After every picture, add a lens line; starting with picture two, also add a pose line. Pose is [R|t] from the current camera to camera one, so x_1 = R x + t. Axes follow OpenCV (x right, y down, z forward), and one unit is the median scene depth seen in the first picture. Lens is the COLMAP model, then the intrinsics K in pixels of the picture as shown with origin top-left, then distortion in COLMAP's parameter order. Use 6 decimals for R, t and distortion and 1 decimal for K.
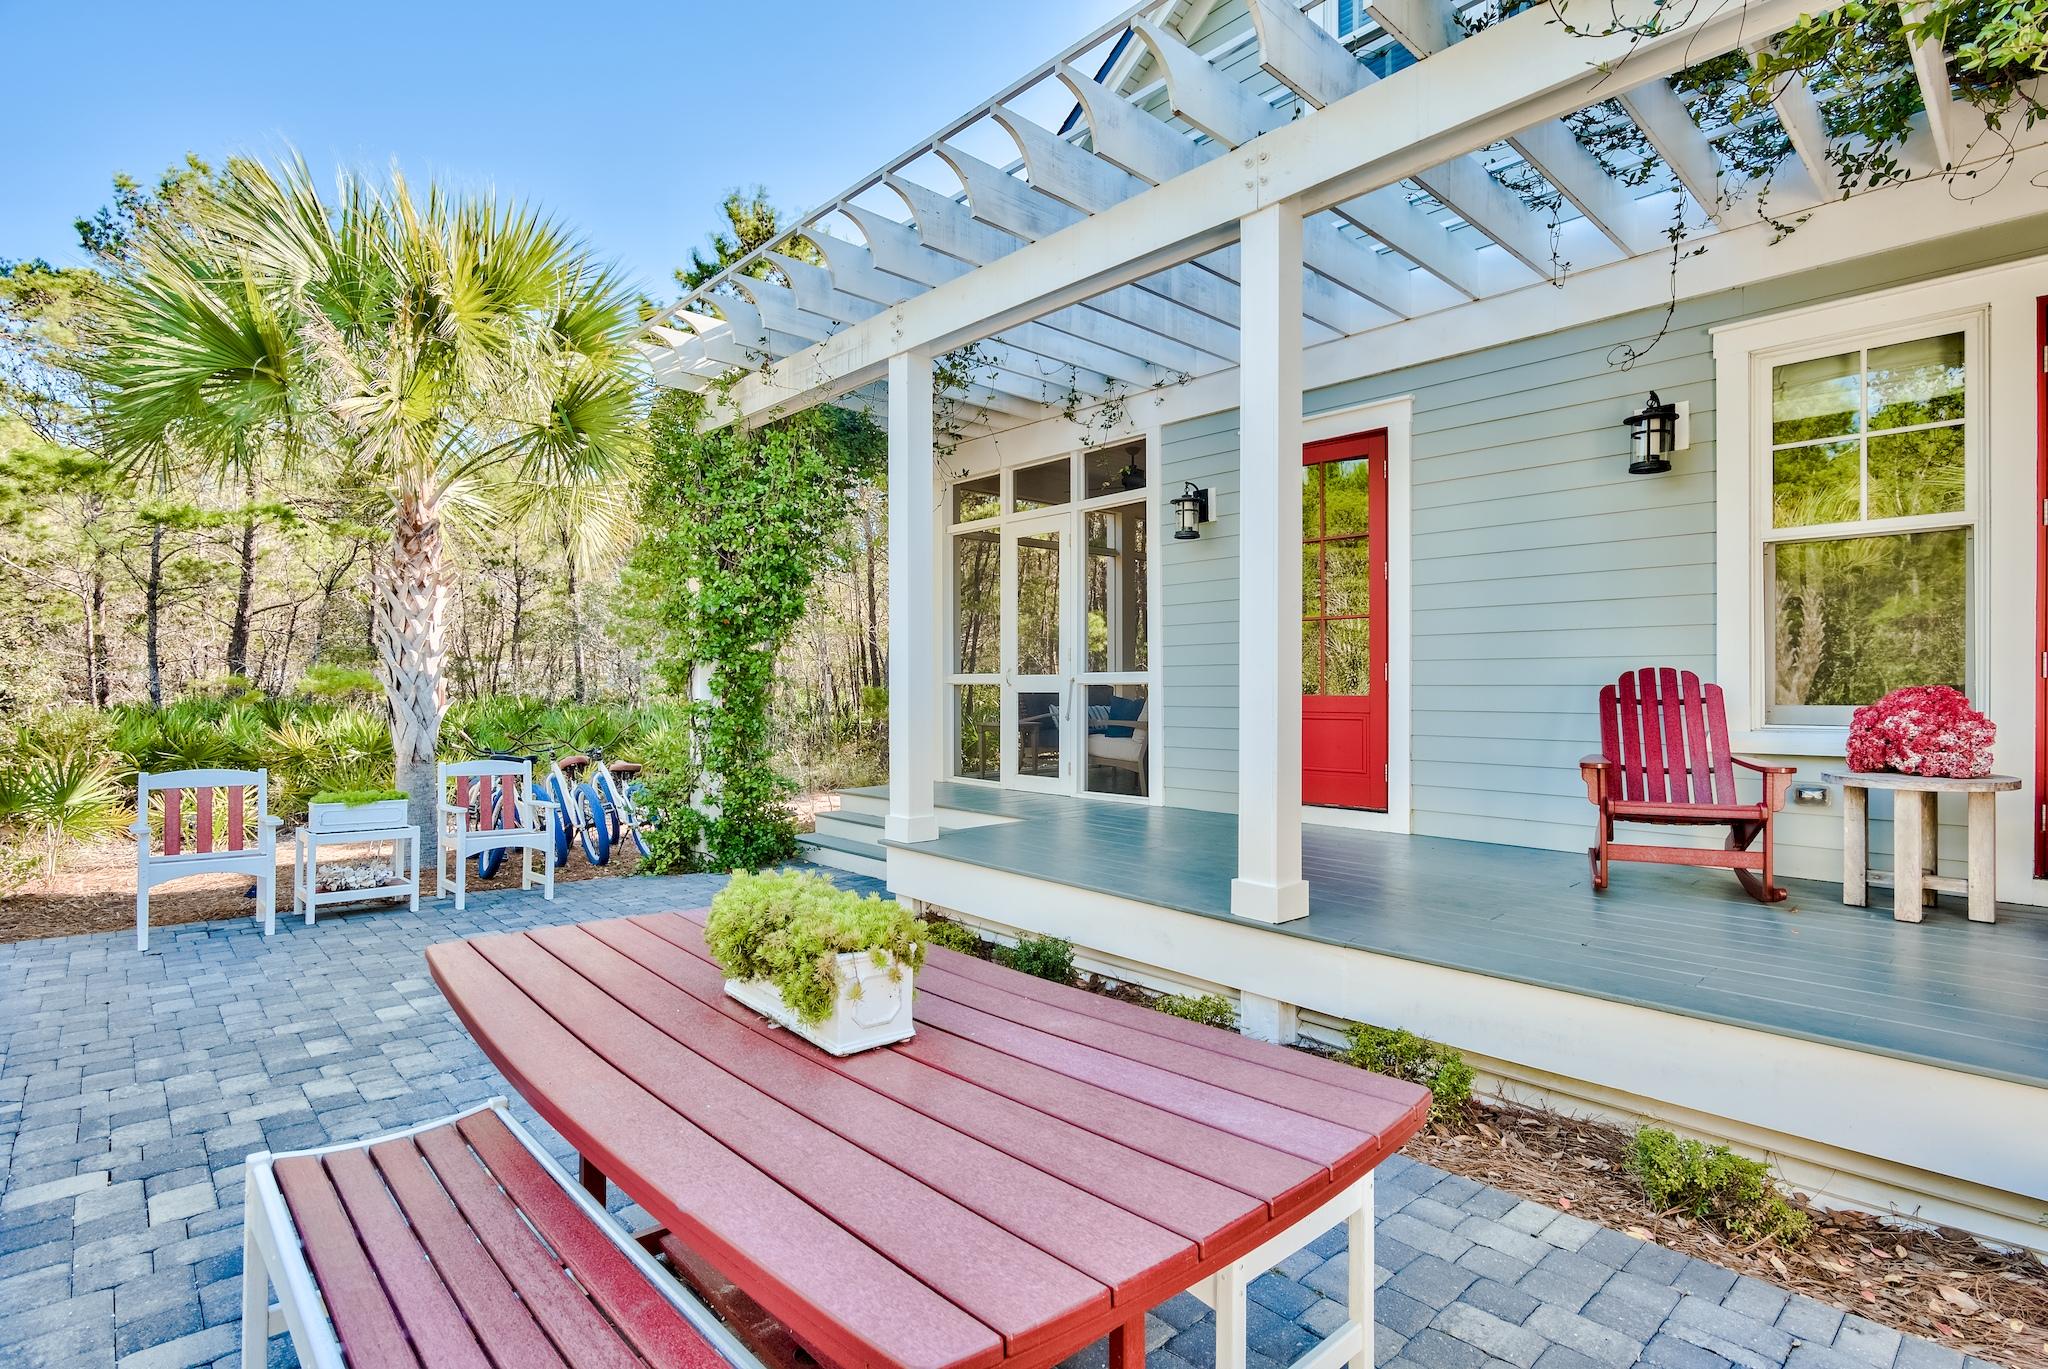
lens RADIAL K [[1009.9, 0, 1024.2], [0, 1009.9, 686.7], [0, 0, 1]] dist [-0.001974, 0.001027]
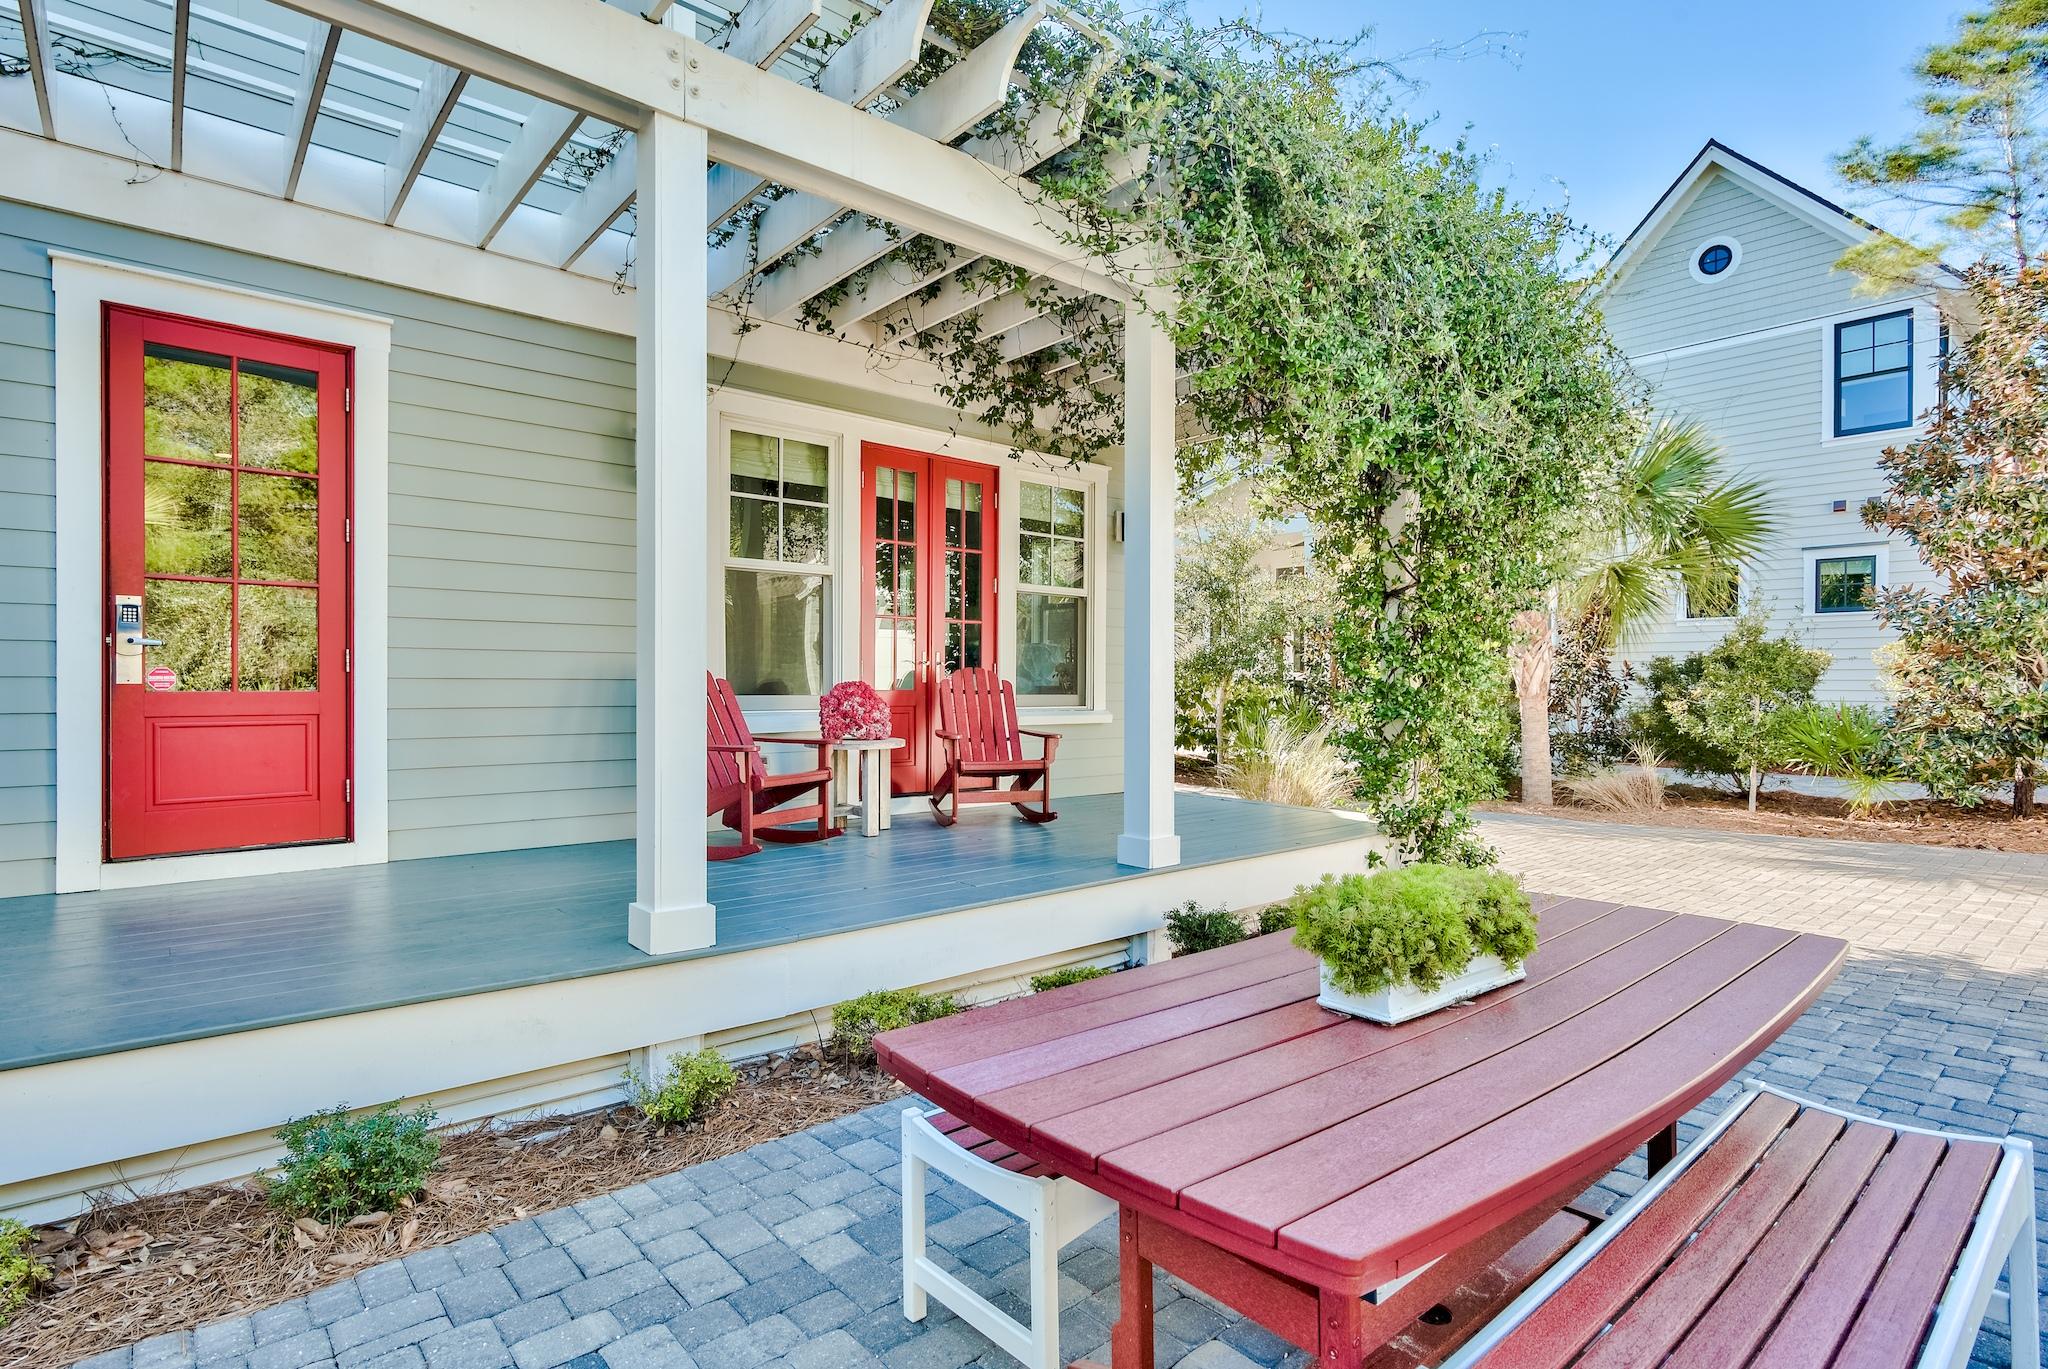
lens RADIAL K [[1009.9, 0, 1023.5], [0, 1009.9, 684.7], [0, 0, 1]] dist [-0.001974, 0.001027]
pose [[0.037820, -0.007123, 0.999259, -0.551174], [-0.007848, 0.999942, 0.007425, -0.007885], [-0.999254, -0.008123, 0.037761, 0.616239]]
